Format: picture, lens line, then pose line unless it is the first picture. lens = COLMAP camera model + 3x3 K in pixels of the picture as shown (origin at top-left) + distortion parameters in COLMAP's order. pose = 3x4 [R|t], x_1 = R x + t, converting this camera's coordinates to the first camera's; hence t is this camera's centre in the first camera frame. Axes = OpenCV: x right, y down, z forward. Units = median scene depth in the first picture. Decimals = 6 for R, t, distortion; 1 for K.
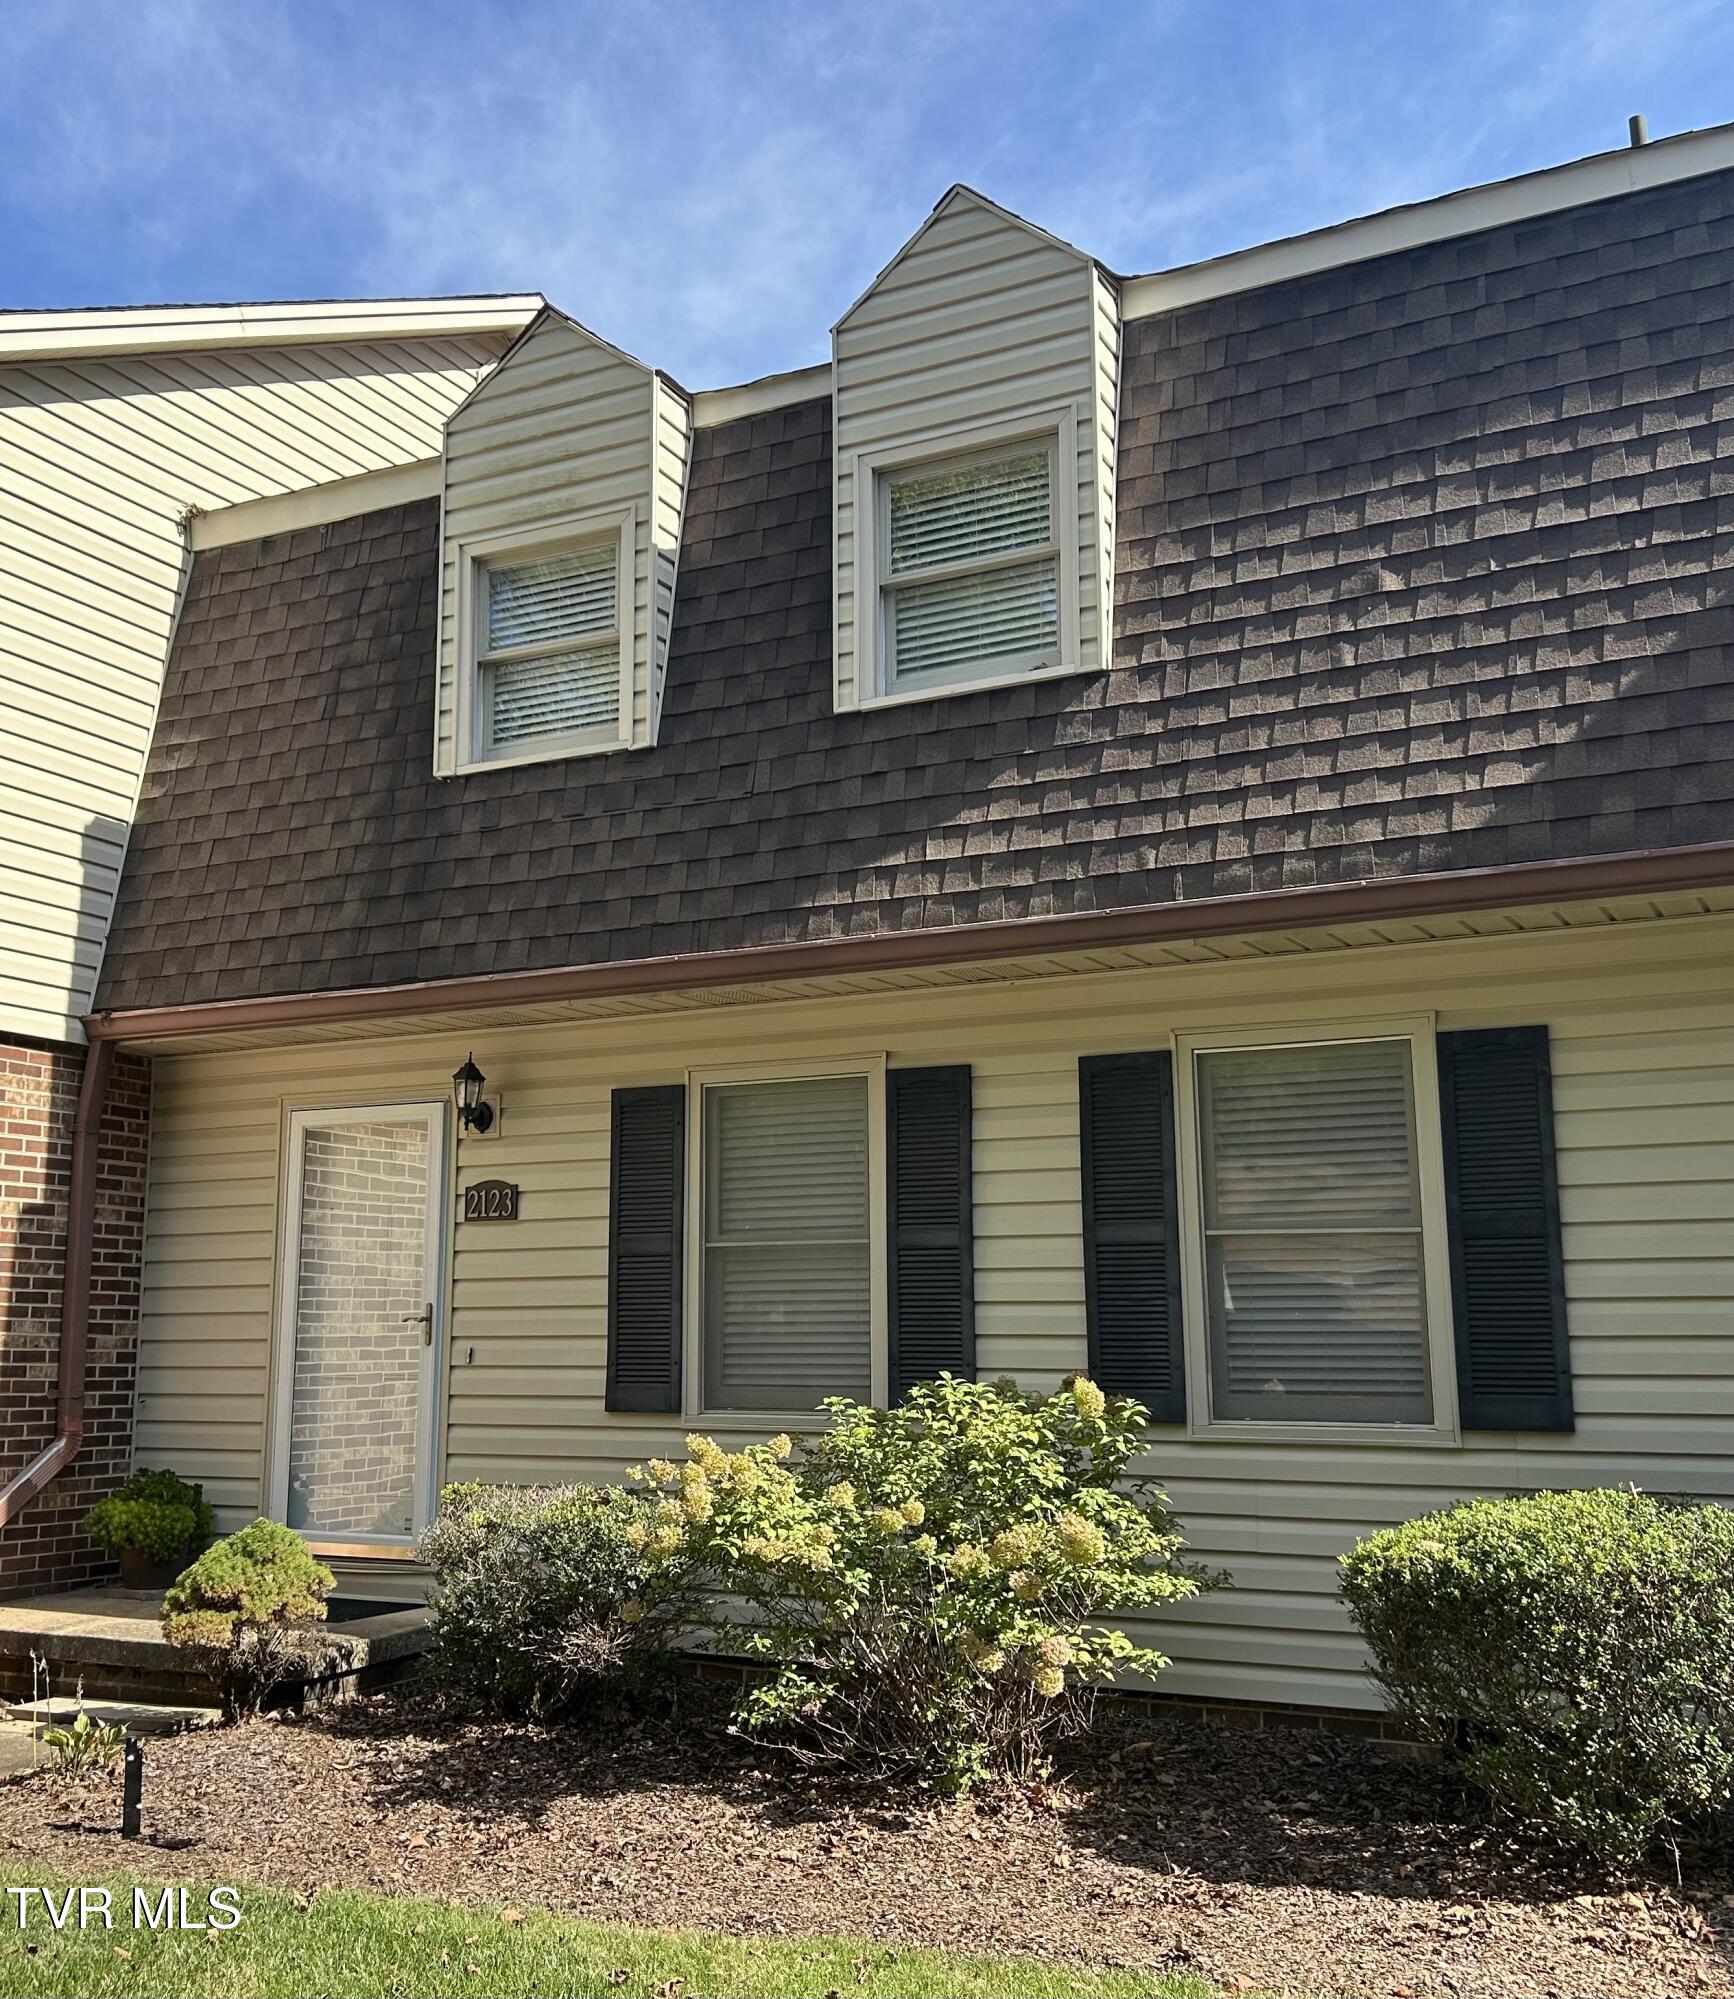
lens RADIAL K [[2062.8, 0, 756.1], [0, 2062.8, 994.2], [0, 0, 1]] dist [0.188694, -0.506581]
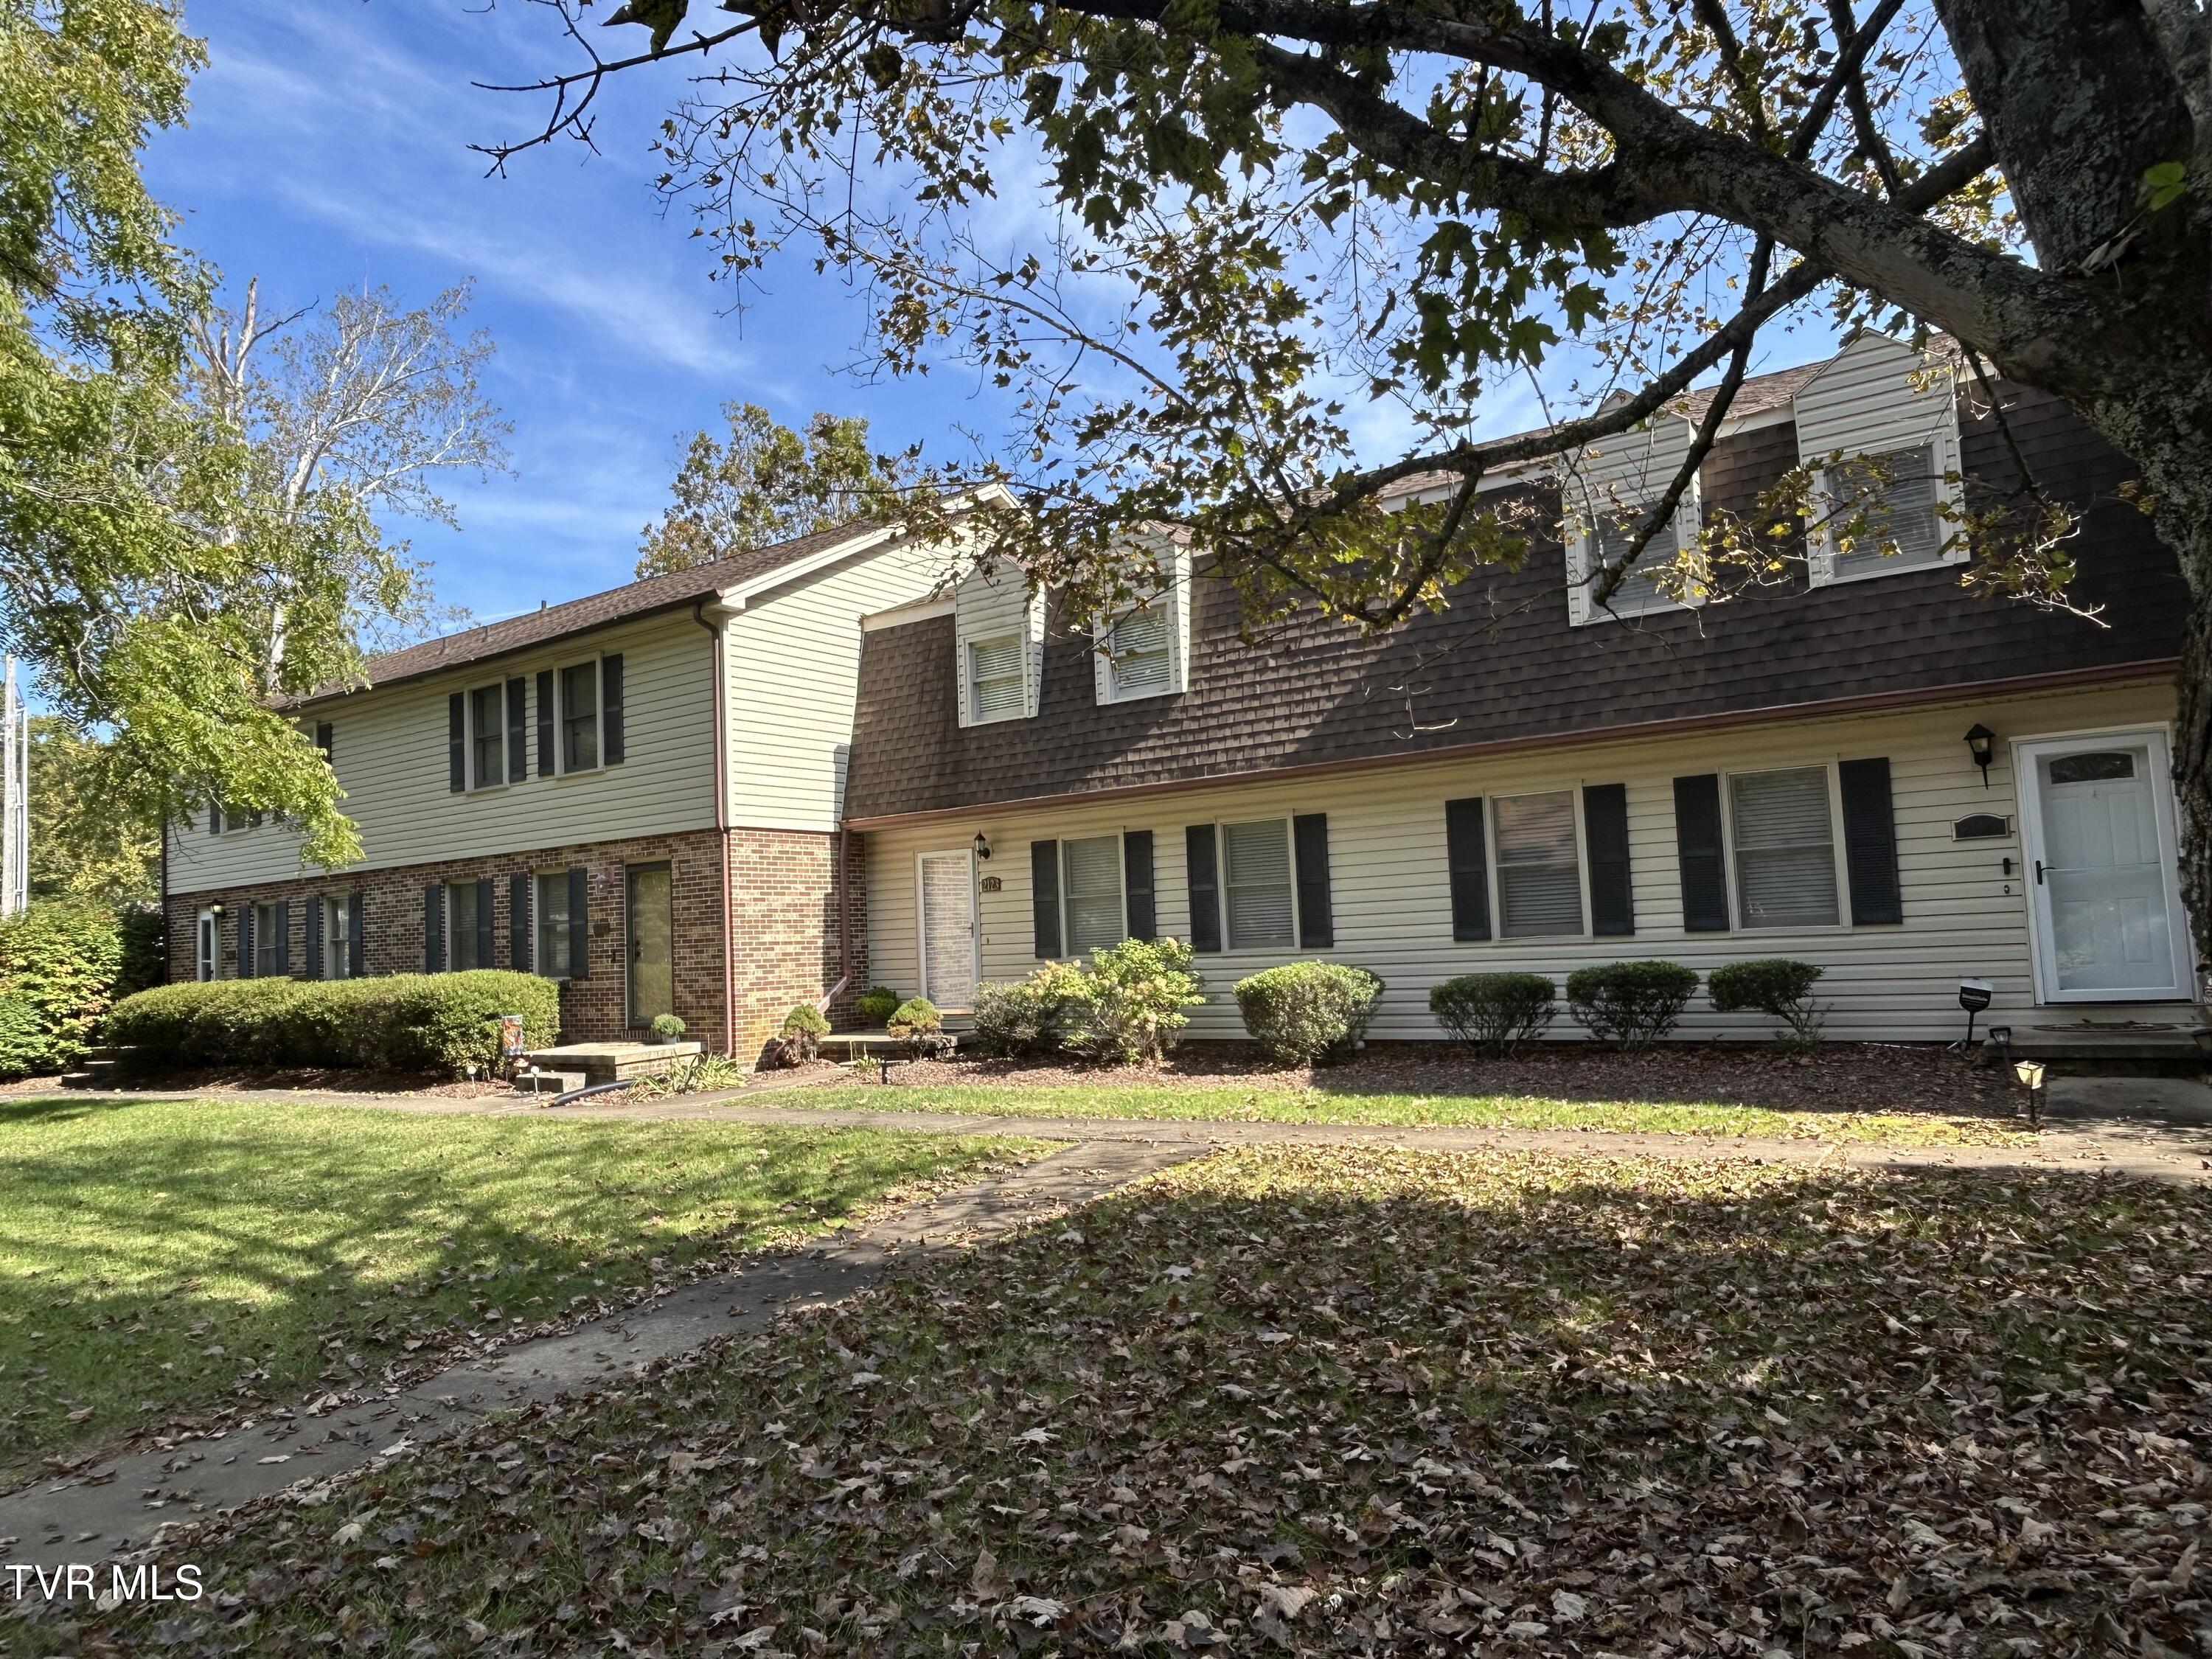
lens RADIAL K [[1418.0, 0, 1106.0], [0, 1418.0, 829.5], [0, 0, 1]] dist [0.043052, 0.000067]
pose [[0.993790, -0.053972, -0.097309, 0.237157], [0.062868, 0.993882, 0.090807, -0.150139], [0.091813, -0.096361, 0.991103, -0.942607]]
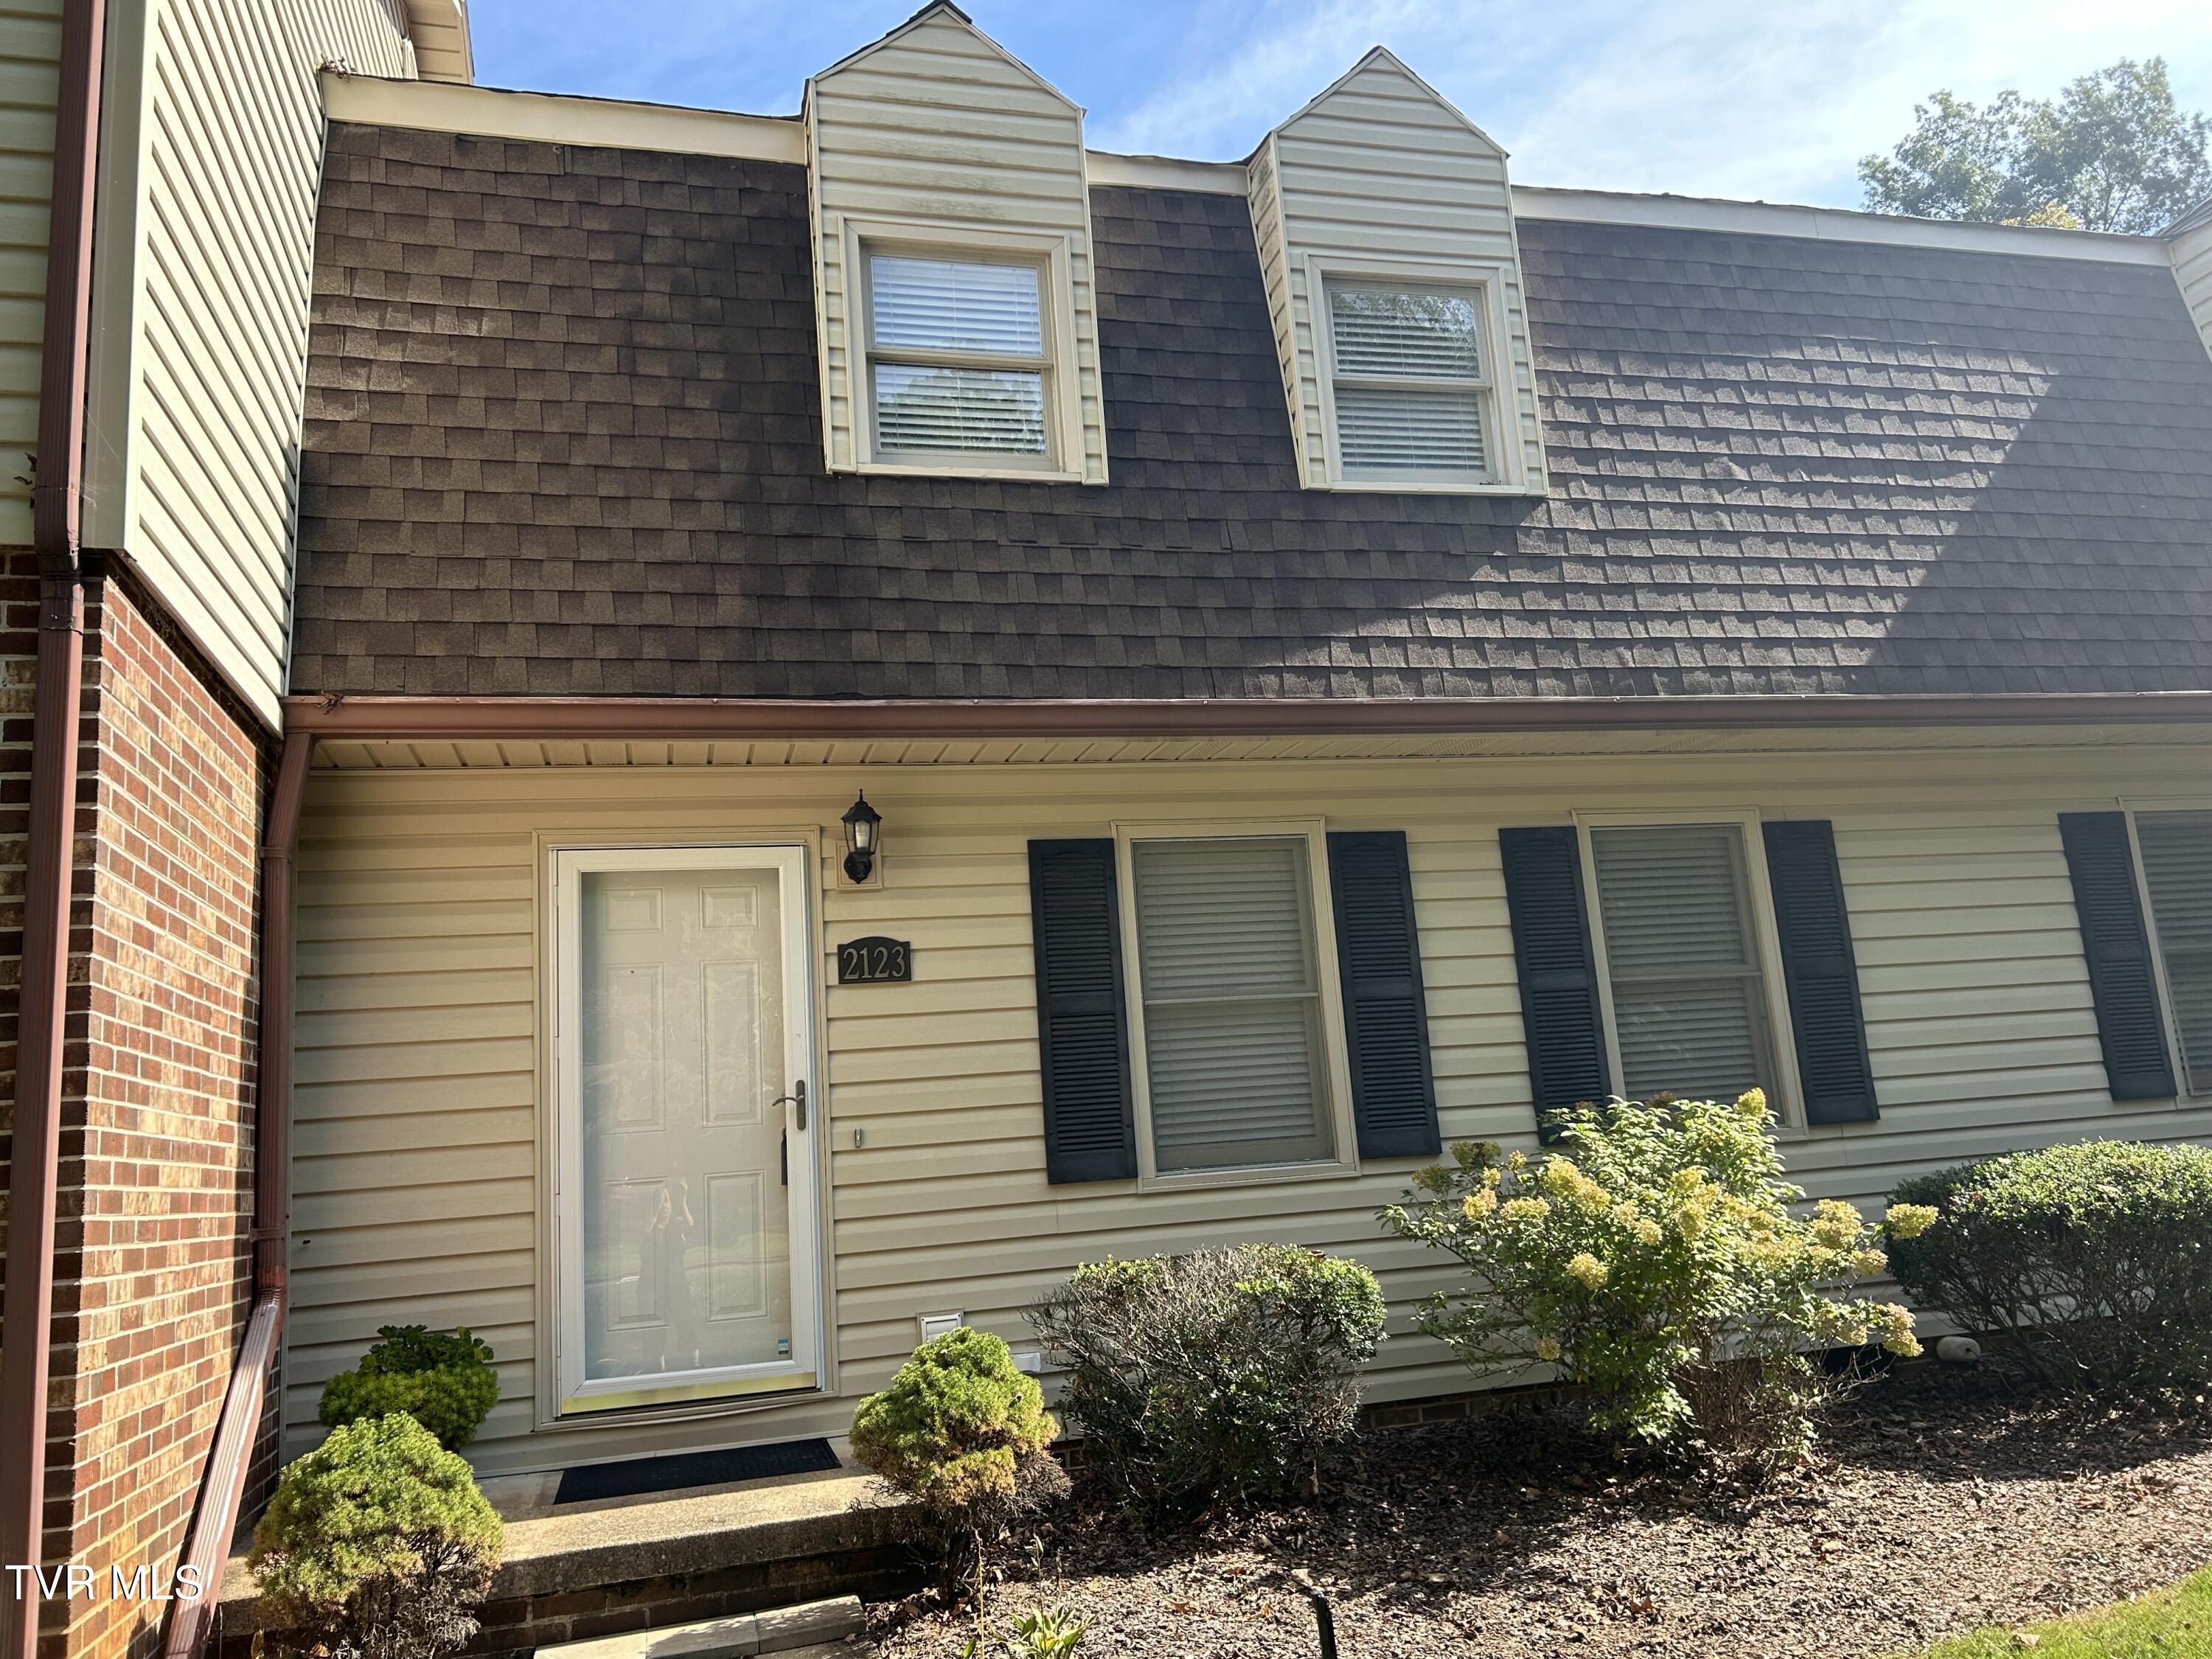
lens RADIAL K [[1610.8, 0, 1106.0], [0, 1610.8, 829.5], [0, 0, 1]] dist [0.135433, -0.290163]
pose [[0.724980, 0.073527, 0.684834, -0.613432], [-0.044324, 0.997205, -0.060142, 0.094391], [-0.687342, 0.013247, 0.726213, 0.504251]]
